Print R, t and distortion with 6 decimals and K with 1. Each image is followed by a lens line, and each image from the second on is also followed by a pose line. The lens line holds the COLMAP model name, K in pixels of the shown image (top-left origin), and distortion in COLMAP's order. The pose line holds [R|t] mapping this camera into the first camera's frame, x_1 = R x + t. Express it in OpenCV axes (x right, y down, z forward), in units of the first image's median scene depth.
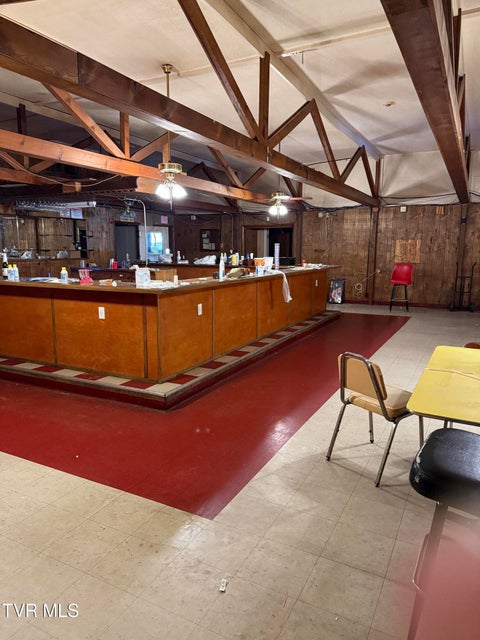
lens RADIAL K [[461.1, 0, 240.0], [0, 461.1, 320.0], [0, 0, 1]] dist [0.039377, -0.028023]
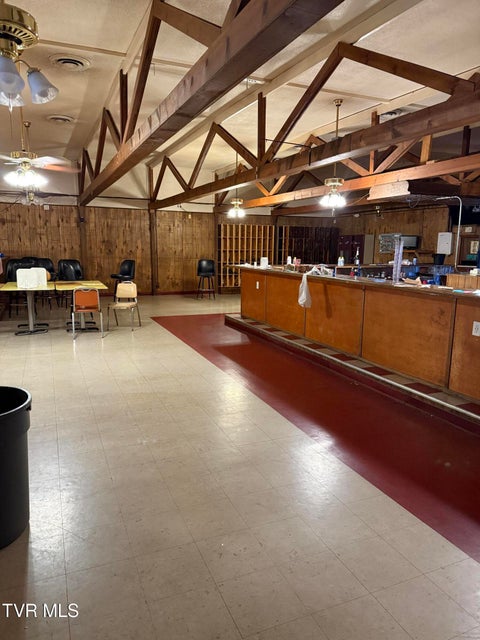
lens RADIAL K [[461.1, 0, 240.0], [0, 461.1, 320.0], [0, 0, 1]] dist [0.039377, -0.028023]
pose [[-0.617216, 0.116939, -0.778055, 0.980838], [-0.146691, 0.954451, 0.259818, -0.256214], [0.772998, 0.274498, -0.571948, 1.577177]]
